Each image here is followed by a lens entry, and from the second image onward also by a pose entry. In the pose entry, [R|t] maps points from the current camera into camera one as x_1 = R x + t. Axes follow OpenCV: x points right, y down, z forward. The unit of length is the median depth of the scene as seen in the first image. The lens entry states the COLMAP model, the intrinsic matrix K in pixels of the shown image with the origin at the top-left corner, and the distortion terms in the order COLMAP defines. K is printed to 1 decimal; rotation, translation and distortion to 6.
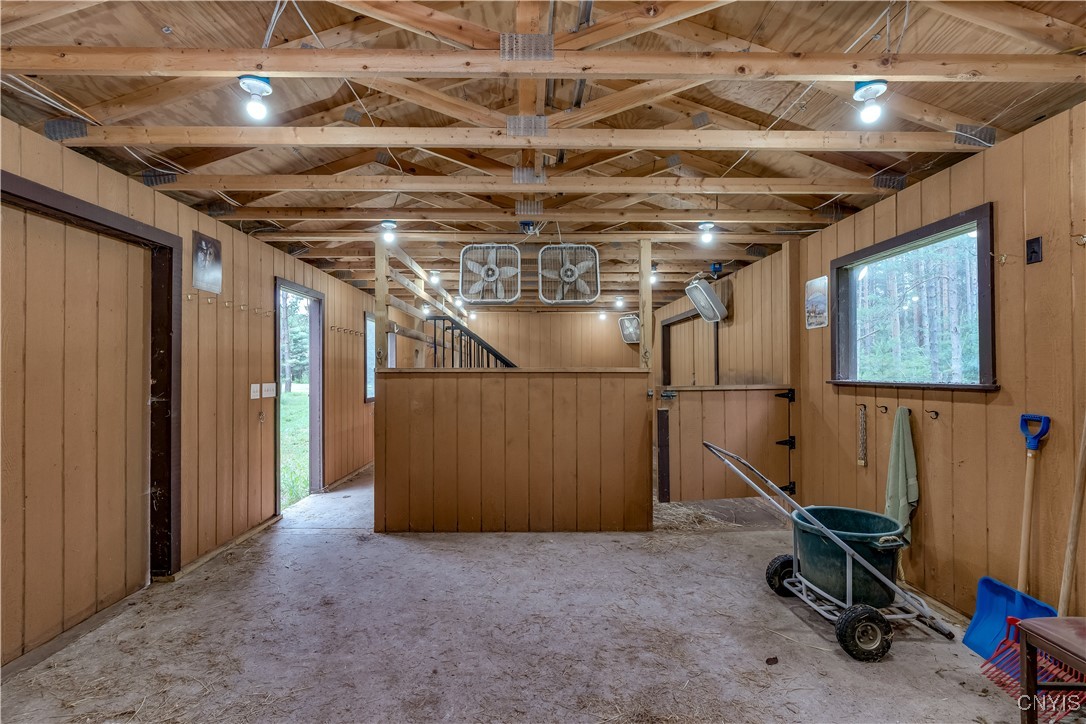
lens RADIAL K [[495.4, 0, 539.9], [0, 495.4, 364.5], [0, 0, 1]] dist [-0.008237, 0.002494]
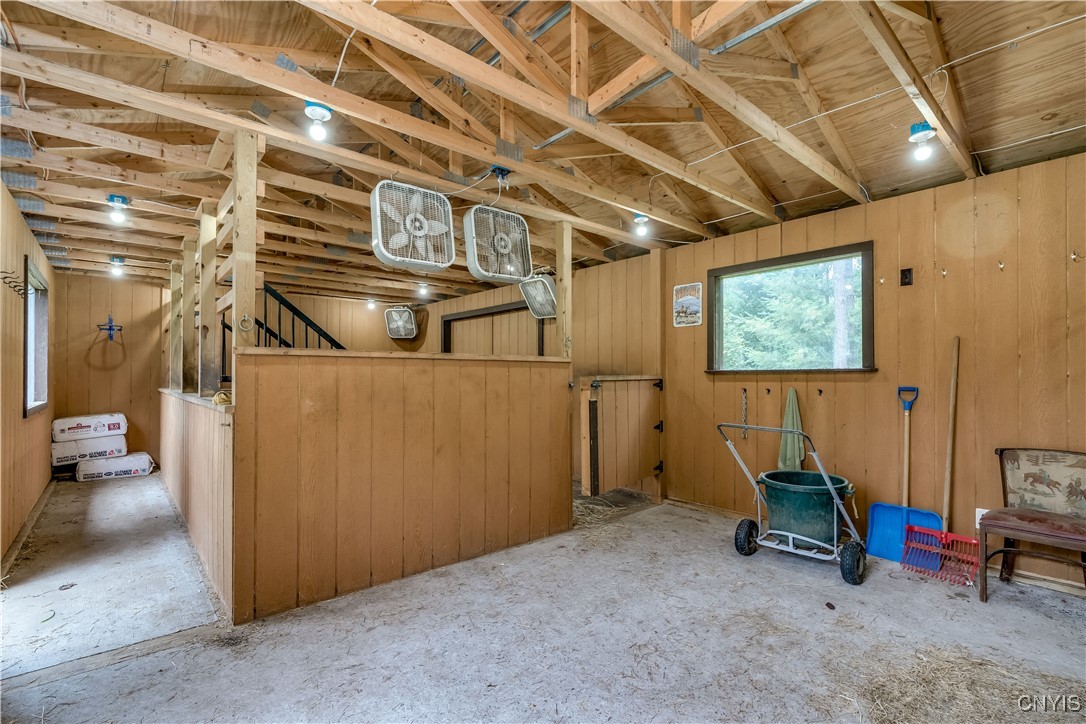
lens RADIAL K [[495.4, 0, 545.2], [0, 495.4, 368.2], [0, 0, 1]] dist [-0.008237, 0.002494]
pose [[0.761321, 0.009915, 0.648299, -0.460403], [-0.007152, 0.999951, -0.006895, 0.036616], [-0.648335, 0.000613, 0.761355, 0.329653]]
